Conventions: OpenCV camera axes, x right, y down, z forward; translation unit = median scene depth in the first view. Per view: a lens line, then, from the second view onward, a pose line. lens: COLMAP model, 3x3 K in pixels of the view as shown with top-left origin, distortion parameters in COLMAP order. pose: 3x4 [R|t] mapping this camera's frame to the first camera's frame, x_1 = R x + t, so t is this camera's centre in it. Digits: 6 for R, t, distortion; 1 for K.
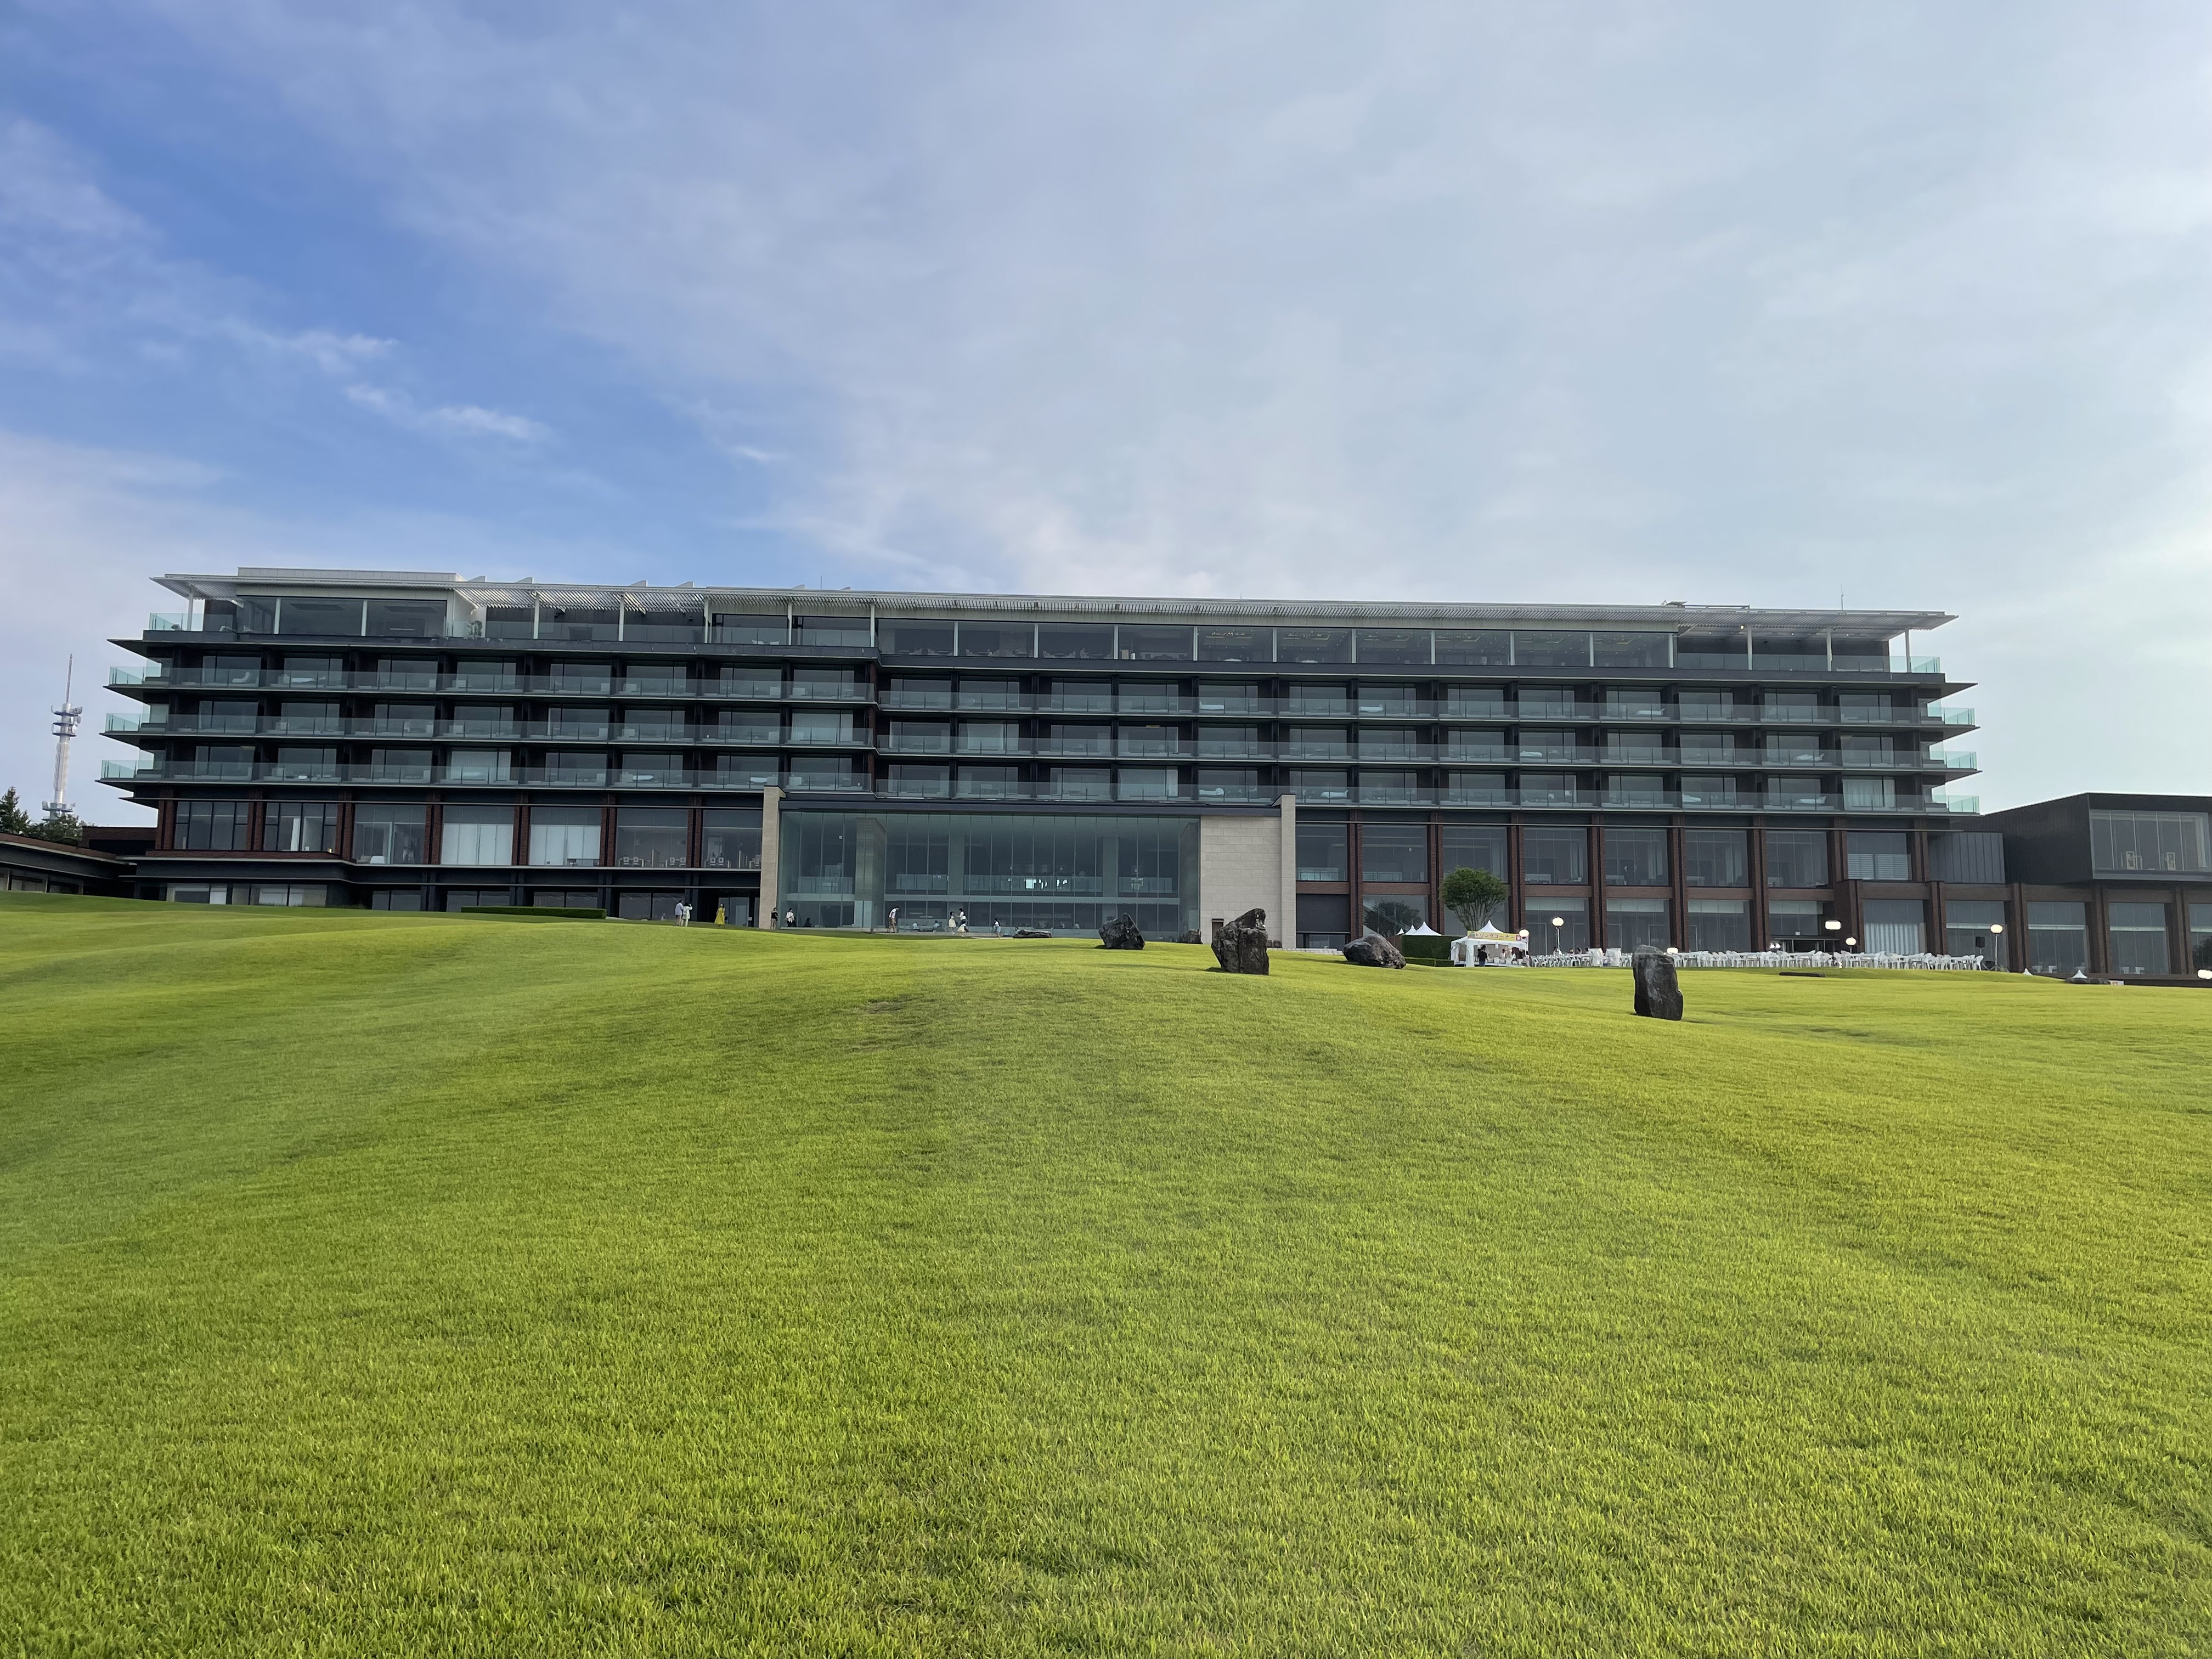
lens RADIAL K [[1653.3, 0, 1090.7], [0, 1653.3, 852.4], [0, 0, 1]] dist [0.058103, -0.025504]
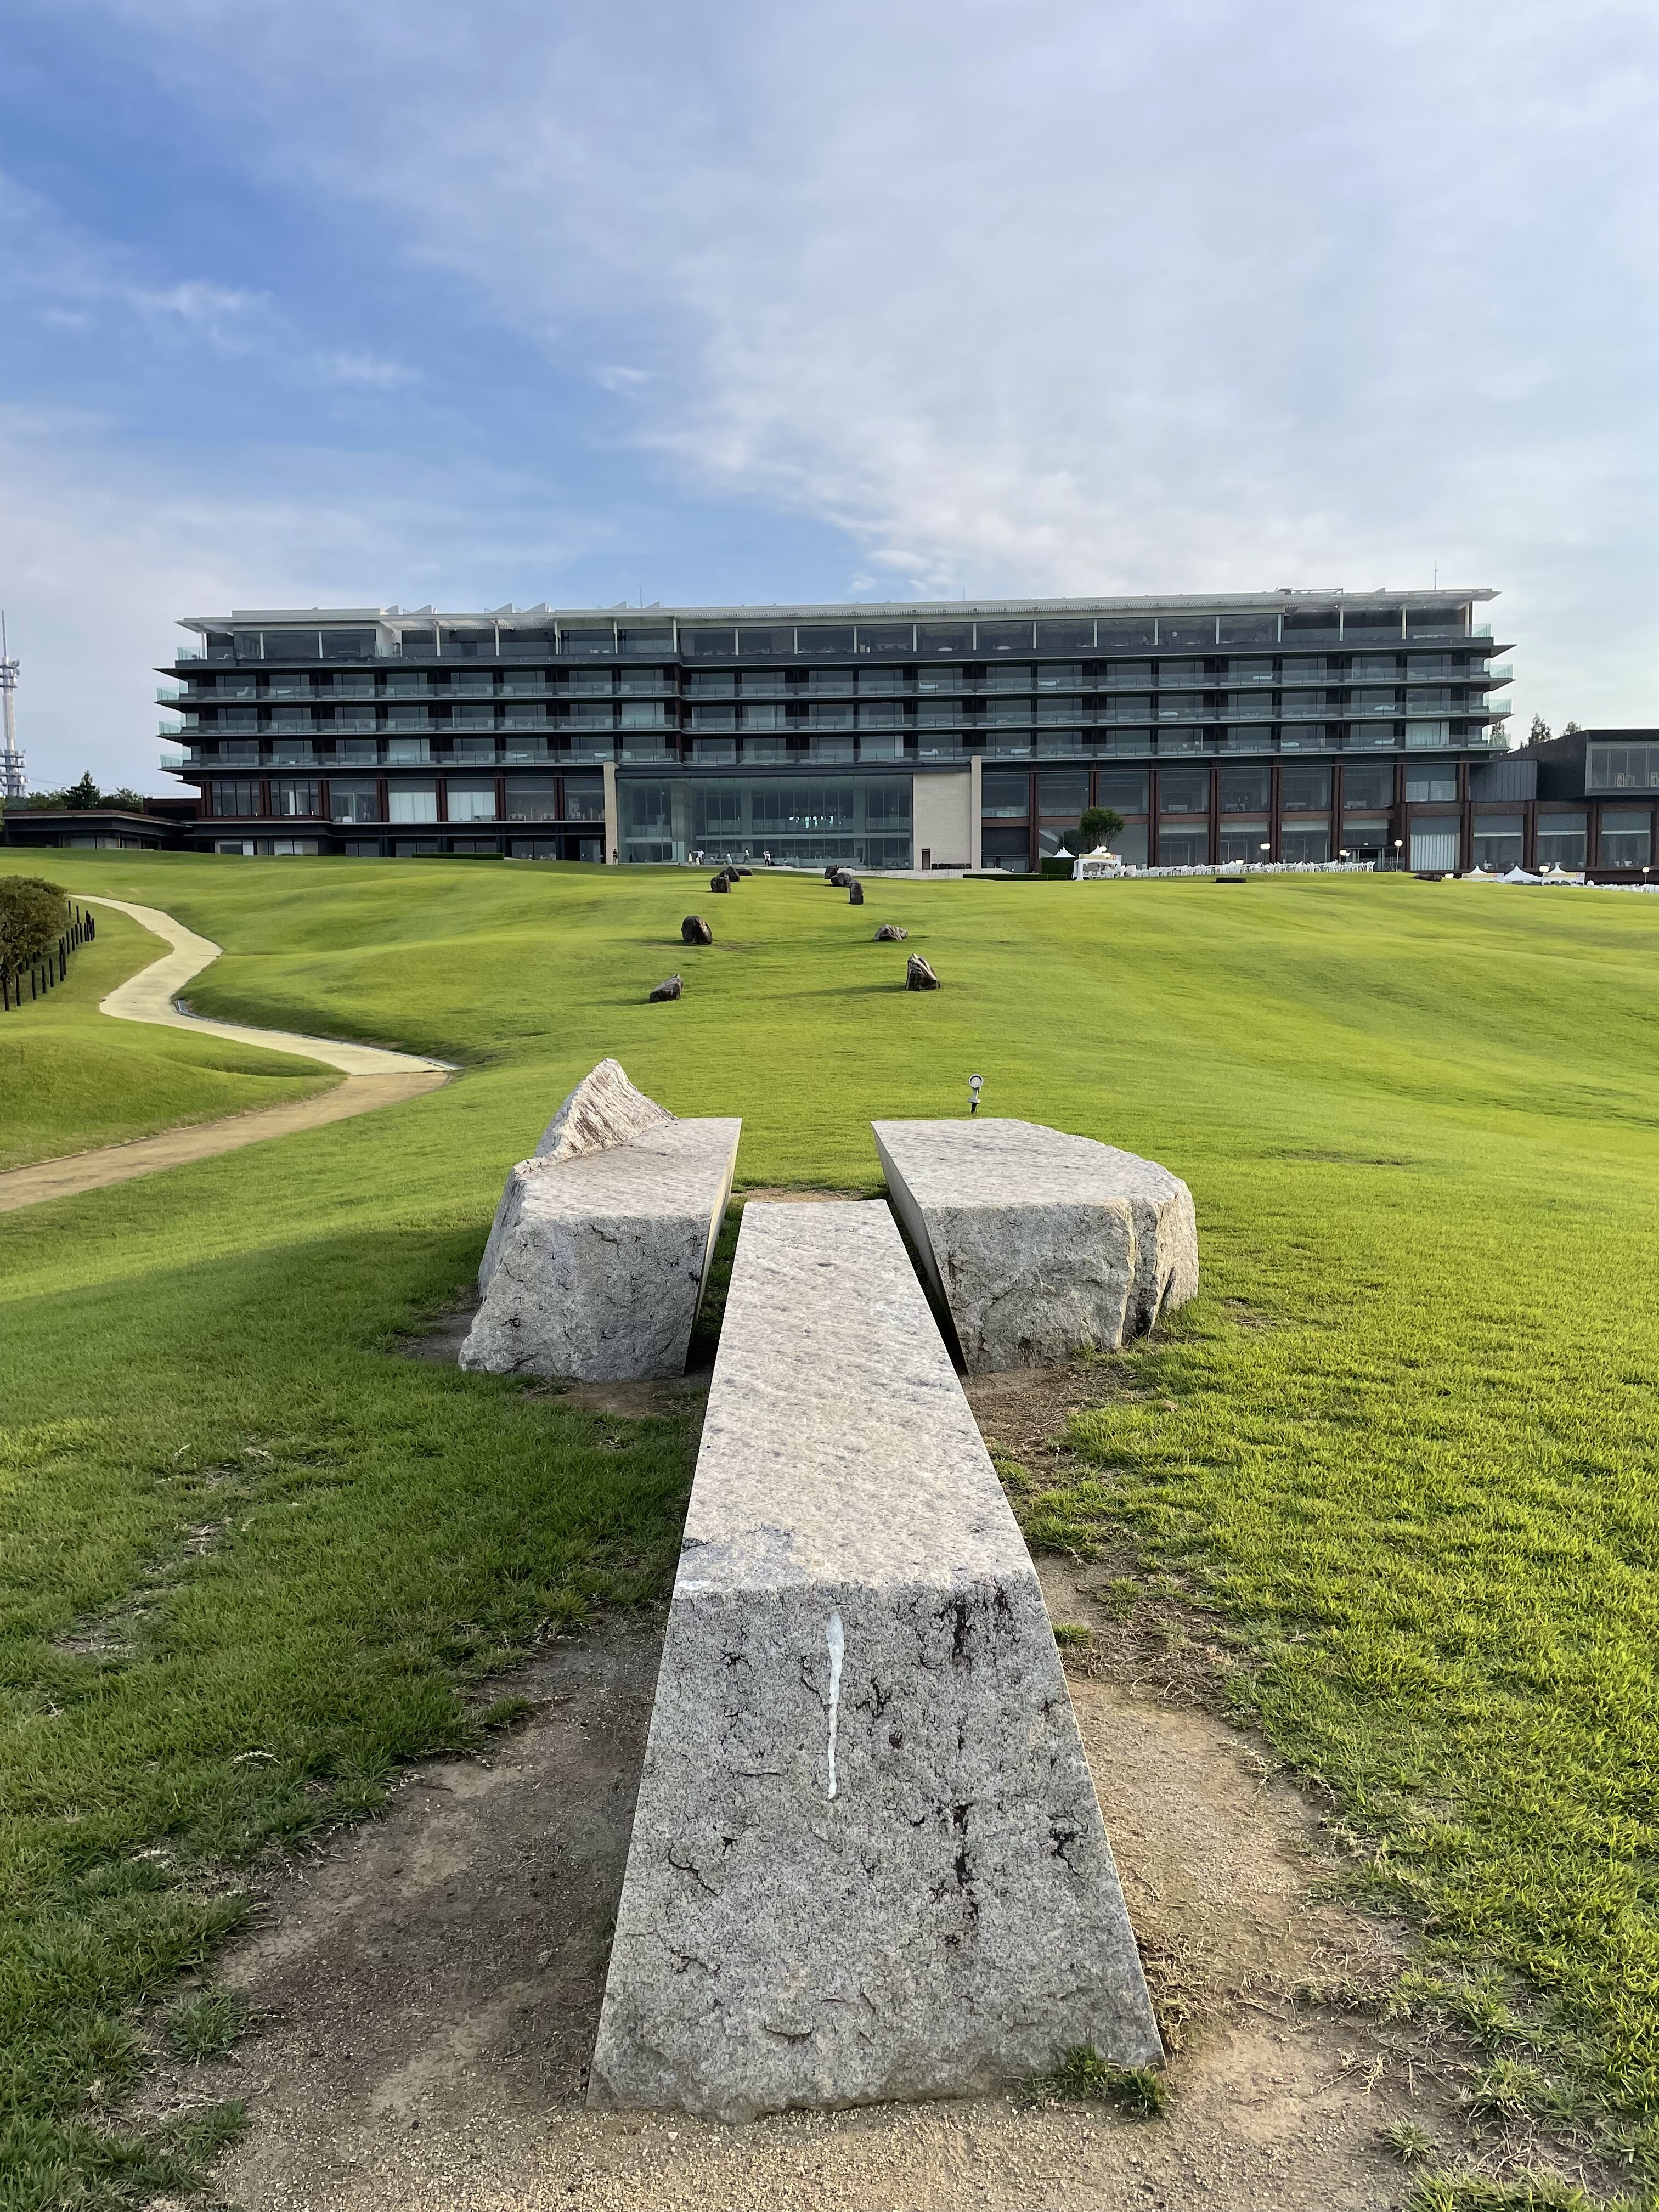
lens RADIAL K [[1653.3, 0, 852.7], [0, 1653.3, 1145.7], [0, 0, 1]] dist [0.058103, -0.025504]
pose [[0.996339, -0.011753, -0.084683, 0.123736], [0.029765, 0.976222, 0.214721, -0.016176], [0.080145, -0.216455, 0.972997, -0.412625]]
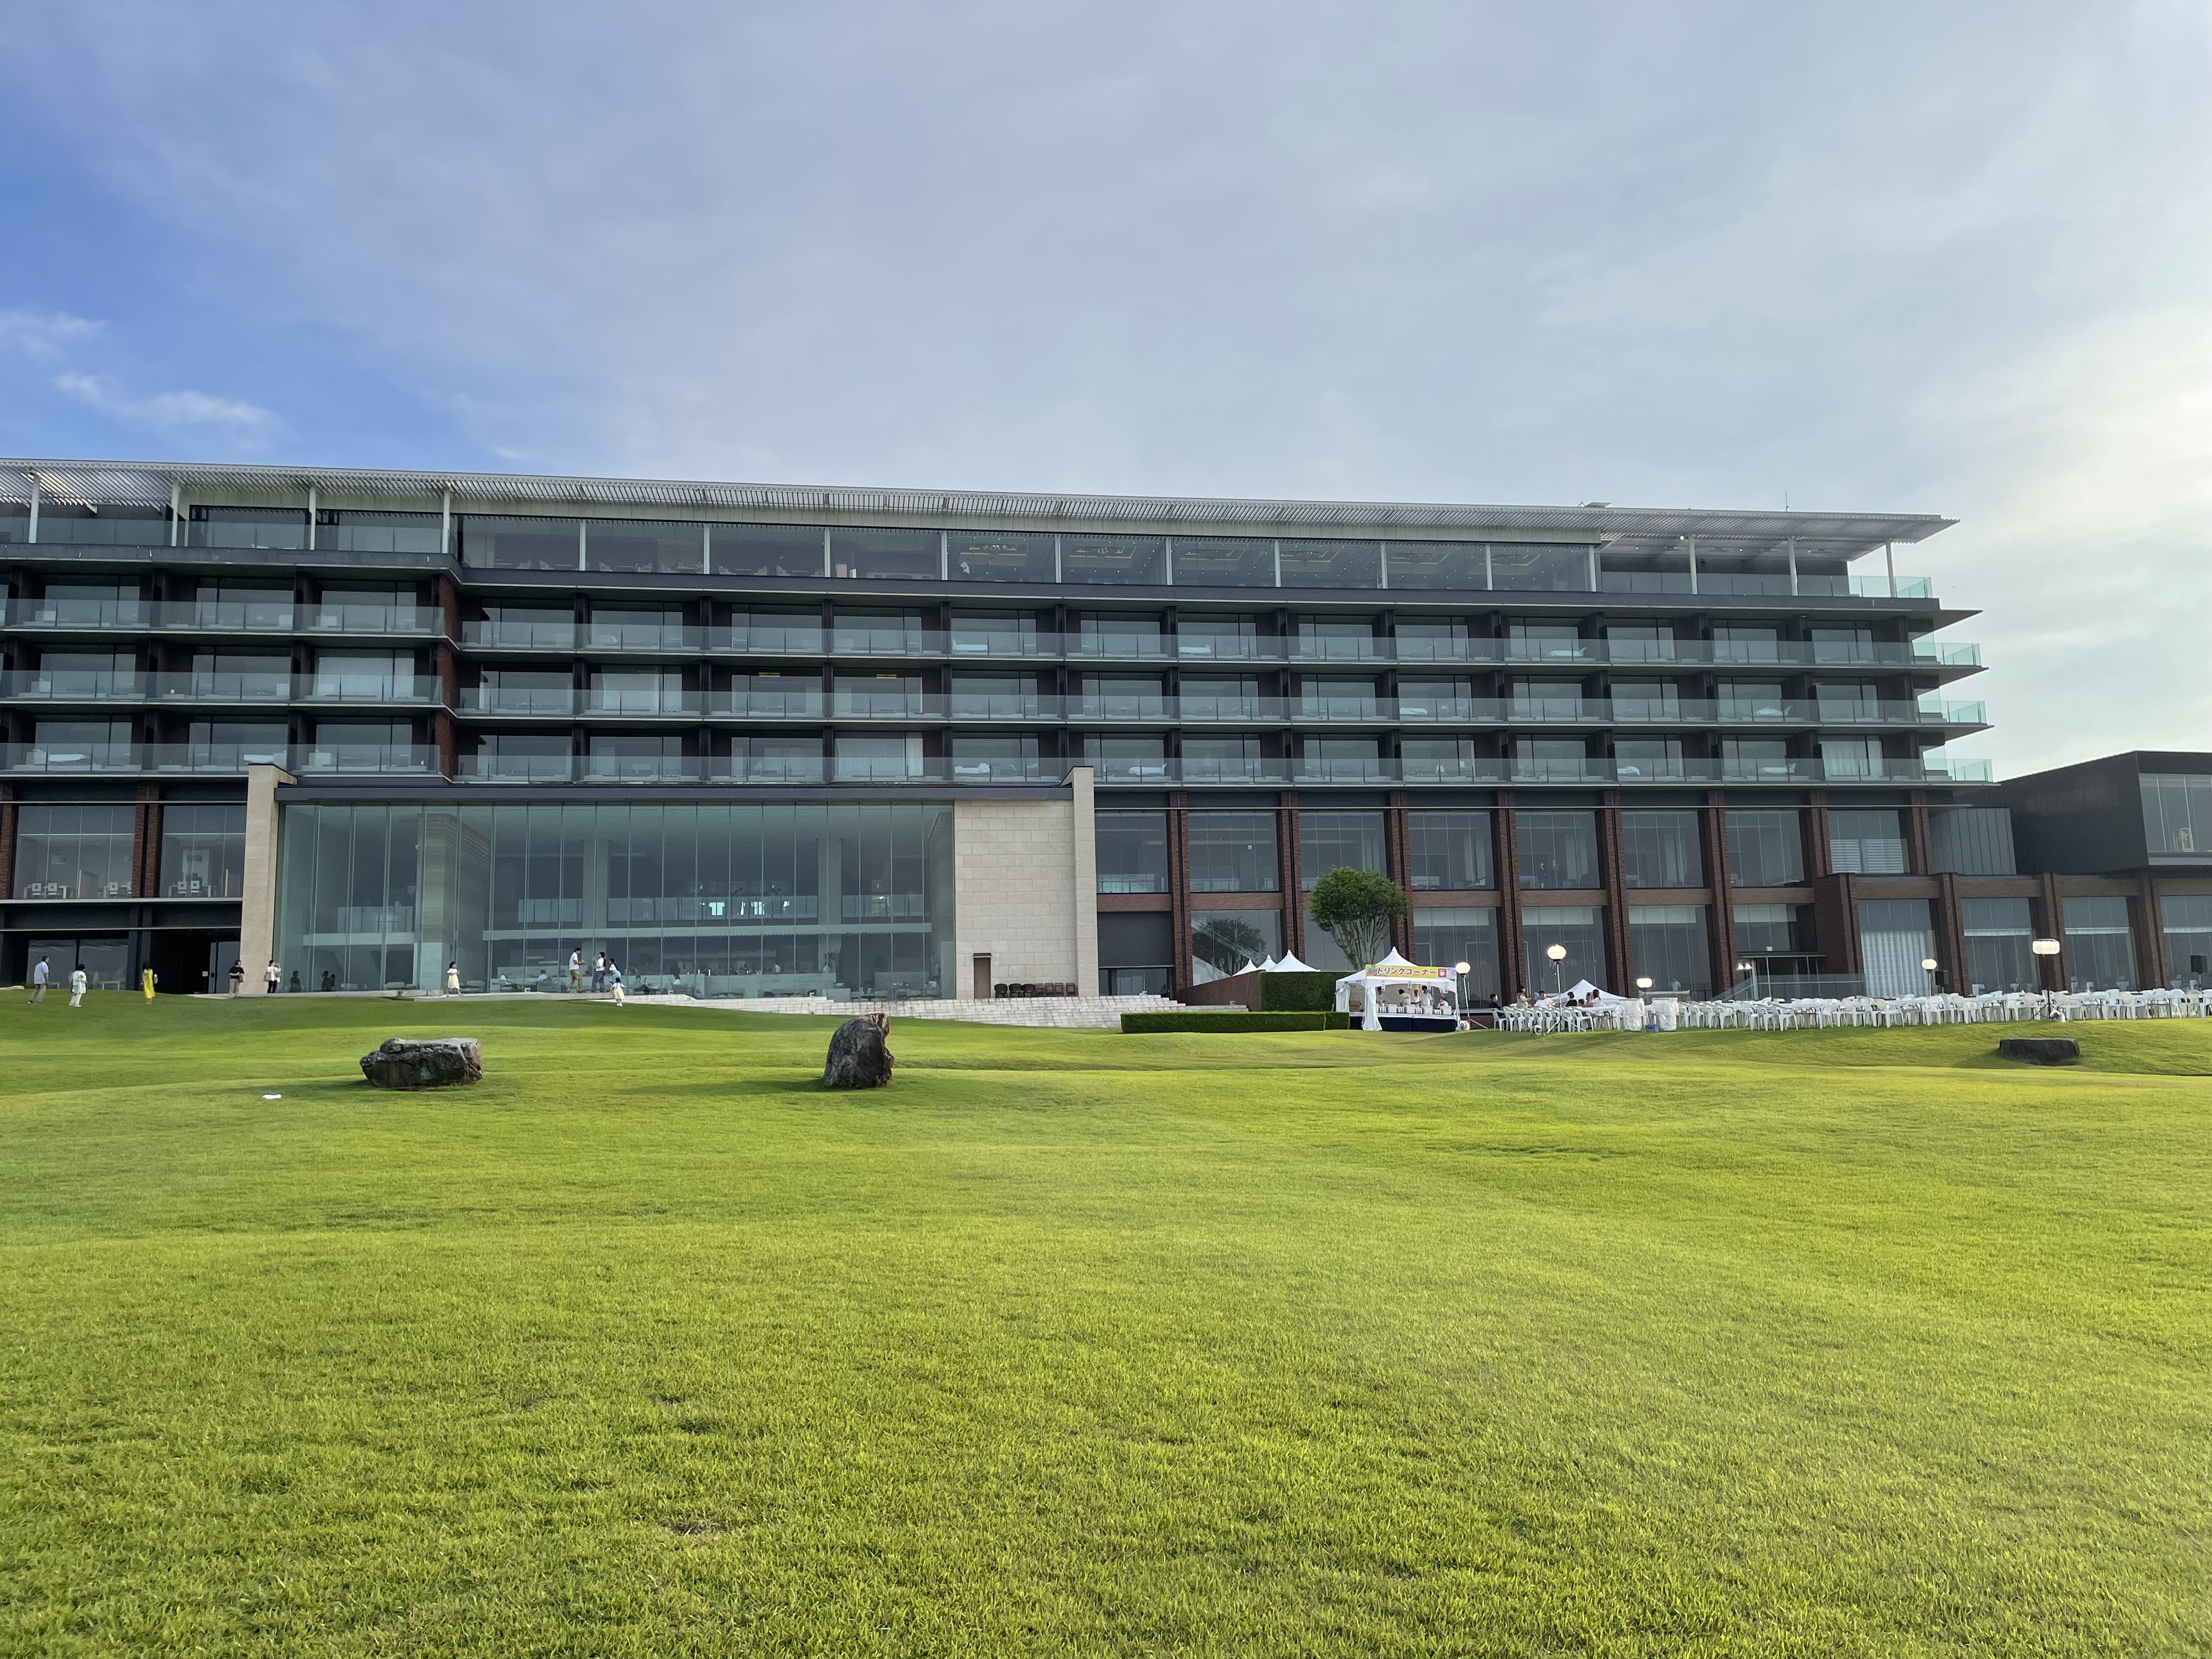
lens RADIAL K [[1653.3, 0, 1083.4], [0, 1653.3, 820.1], [0, 0, 1]] dist [0.058103, -0.025504]
pose [[0.993436, -0.019969, 0.112631, 0.041178], [0.022923, 0.999425, -0.024996, 0.003635], [-0.112067, 0.027414, 0.993322, 0.309134]]
